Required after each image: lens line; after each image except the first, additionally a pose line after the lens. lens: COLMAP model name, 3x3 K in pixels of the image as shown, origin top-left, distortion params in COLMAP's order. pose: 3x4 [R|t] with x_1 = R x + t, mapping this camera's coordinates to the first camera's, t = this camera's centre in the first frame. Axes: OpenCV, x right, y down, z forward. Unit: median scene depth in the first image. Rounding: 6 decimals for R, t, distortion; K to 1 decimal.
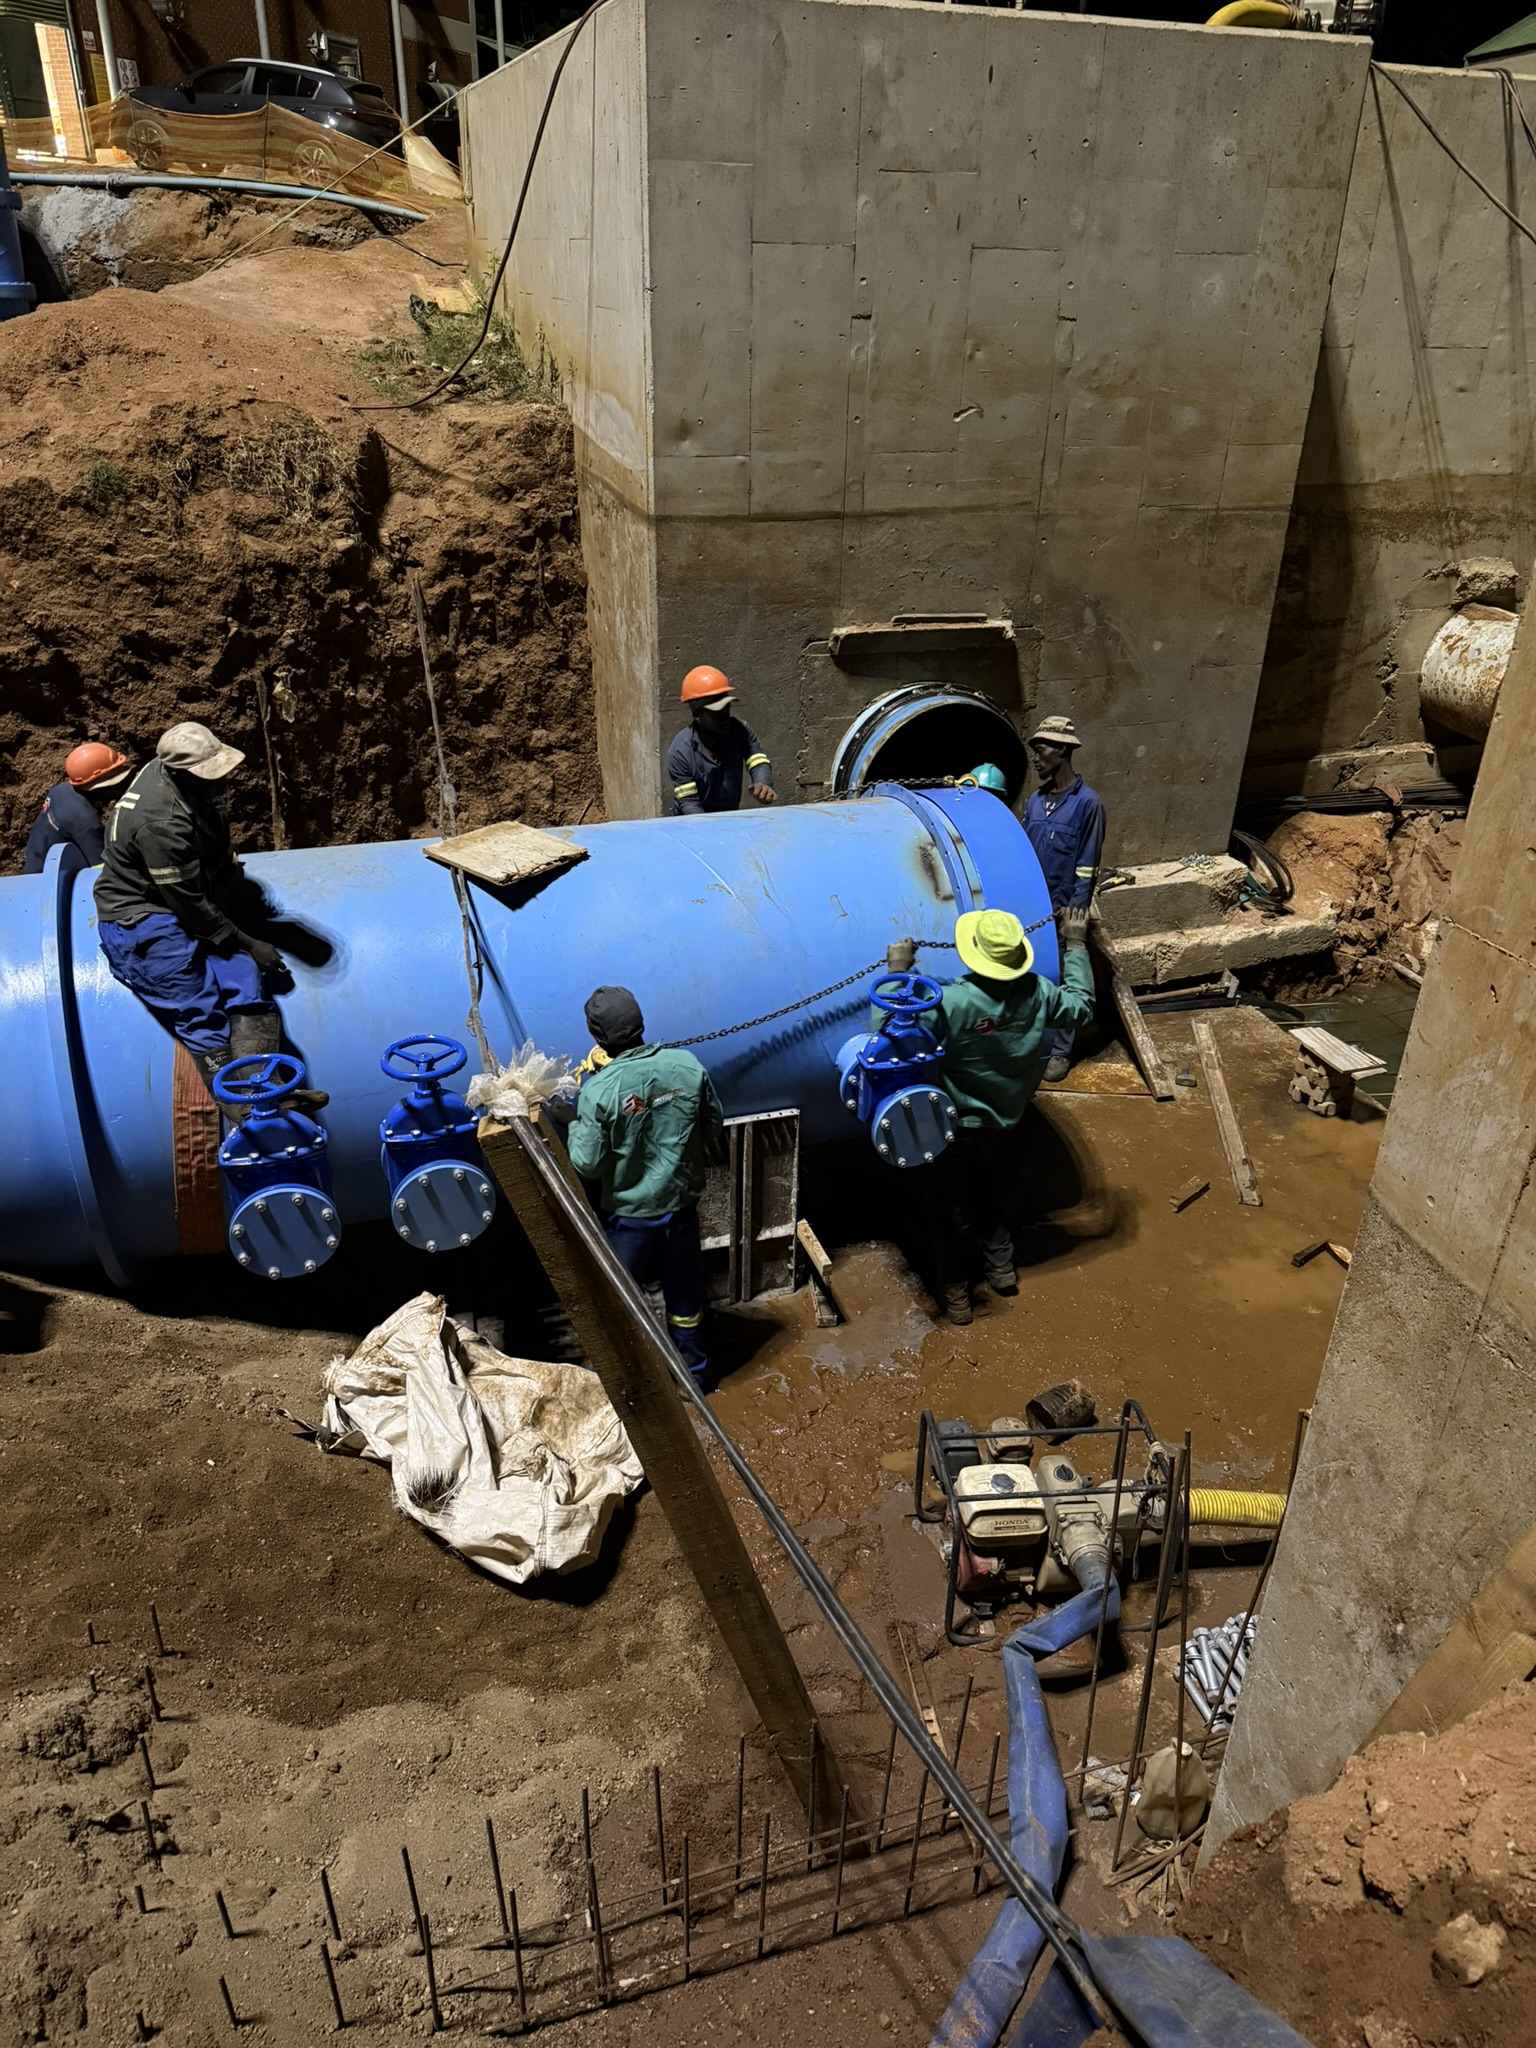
lens RADIAL K [[1448.3, 0, 768.0], [0, 1448.3, 1024.0], [0, 0, 1]] dist [0.033102, -0.048570]
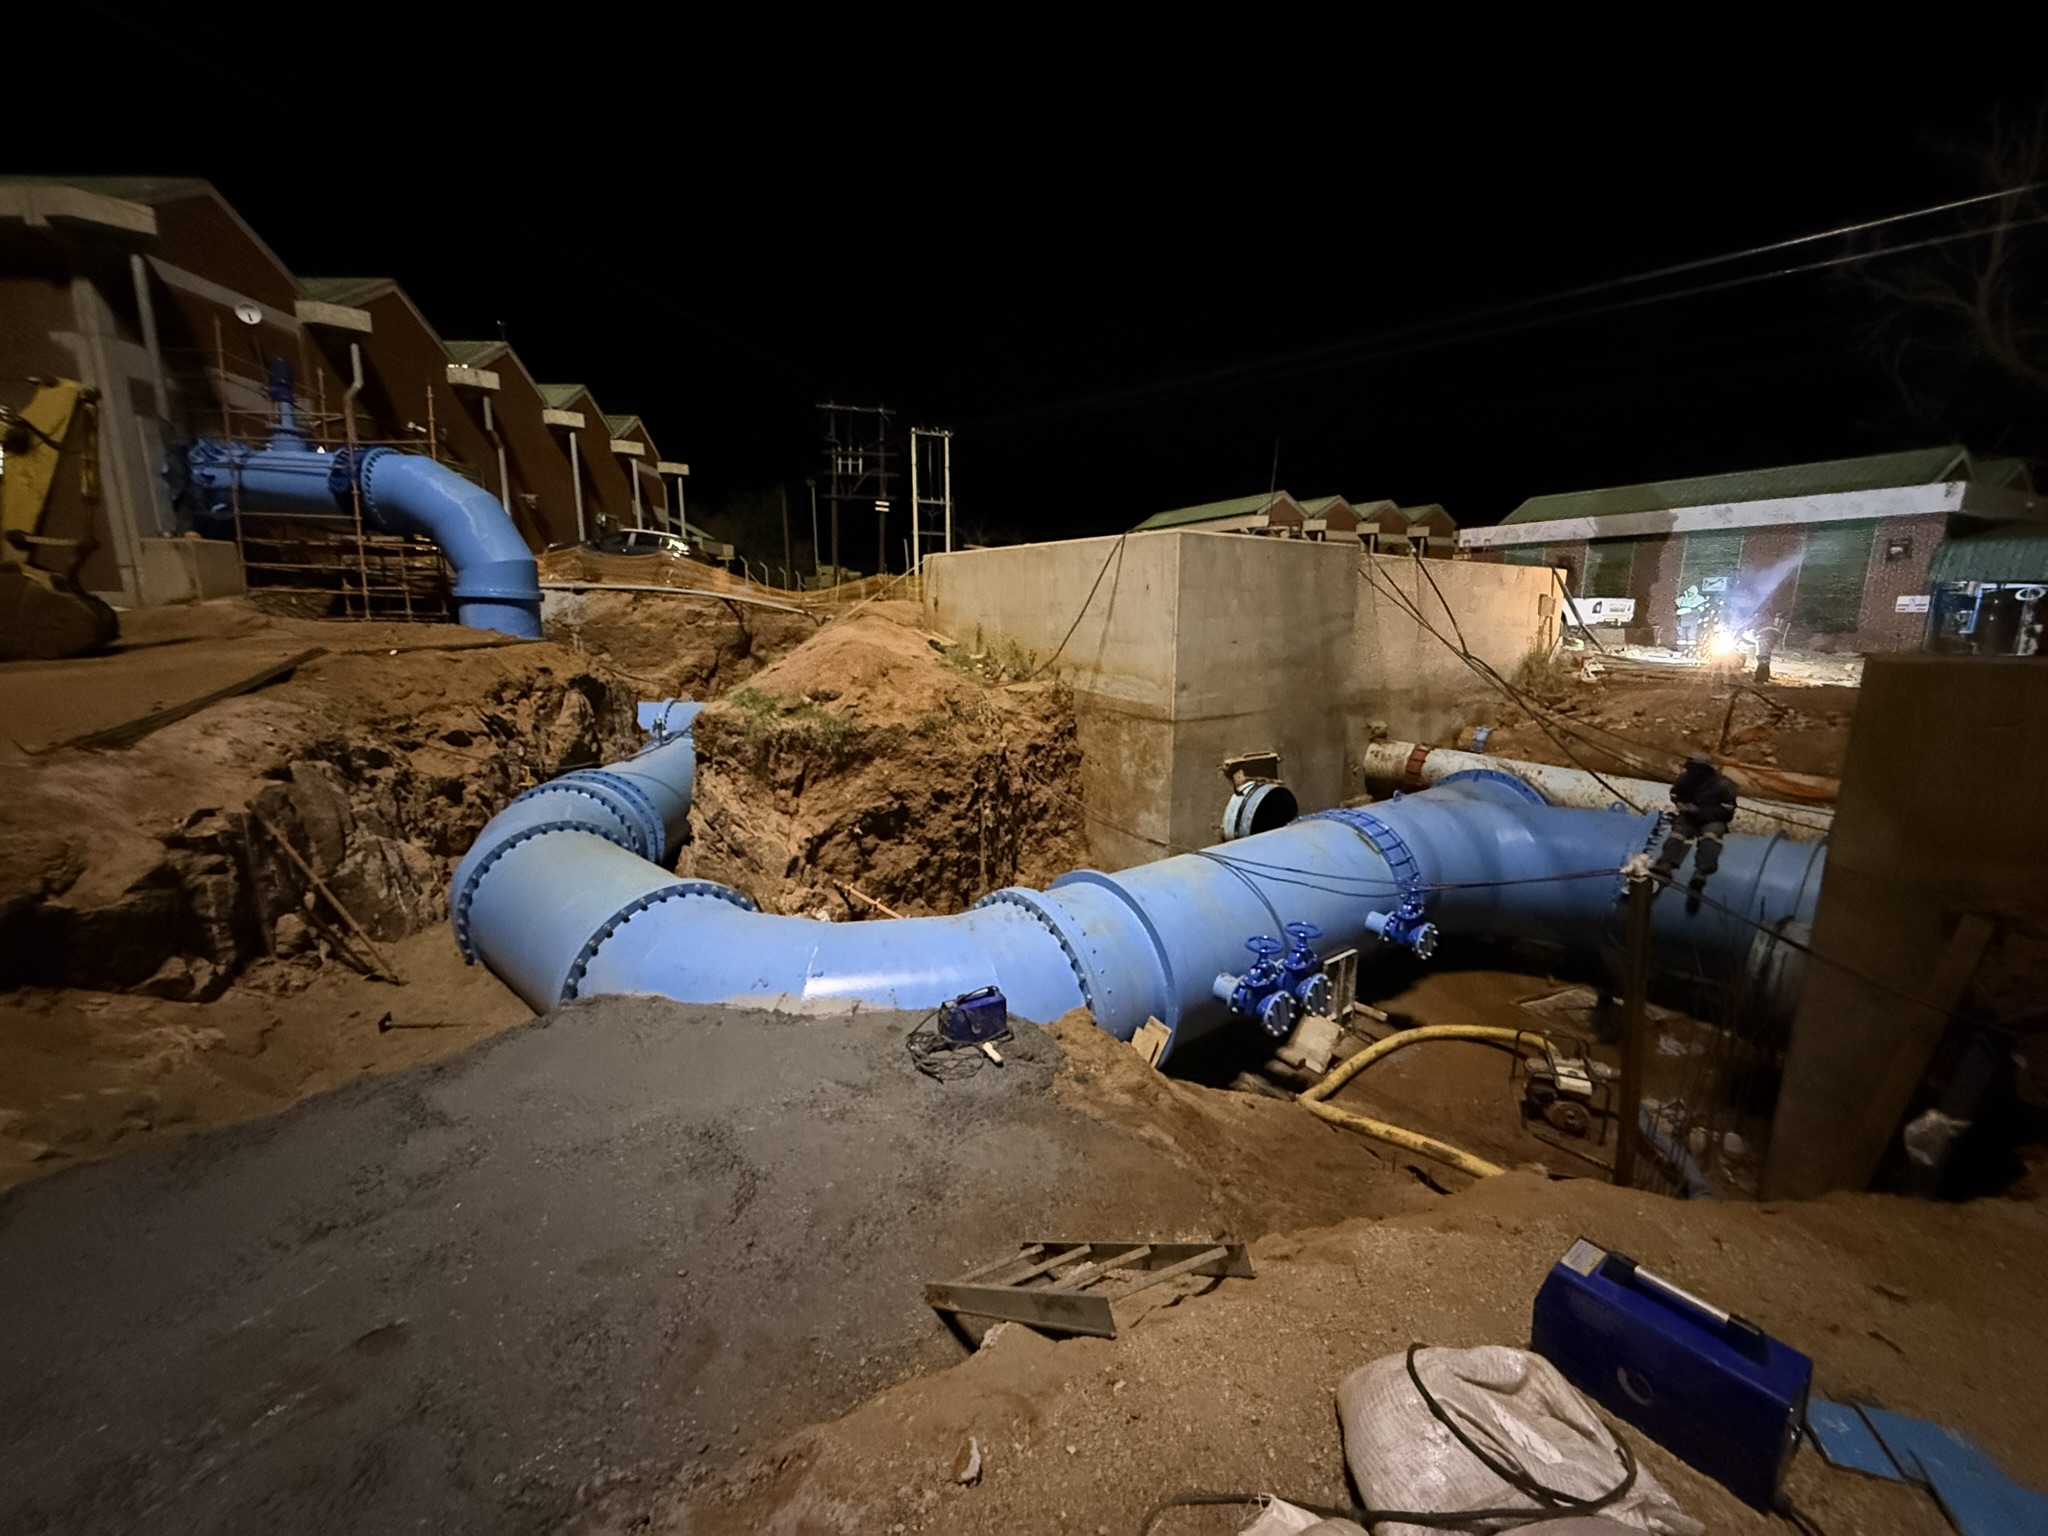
lens RADIAL K [[800.1, 0, 1024.0], [0, 800.1, 768.0], [0, 0, 1]] dist [0.000735, -0.000027]
pose [[0.943153, -0.081393, 0.322239, -0.633766], [0.170311, 0.950938, -0.258285, 0.018017], [-0.285407, 0.298483, 0.910742, -0.086882]]
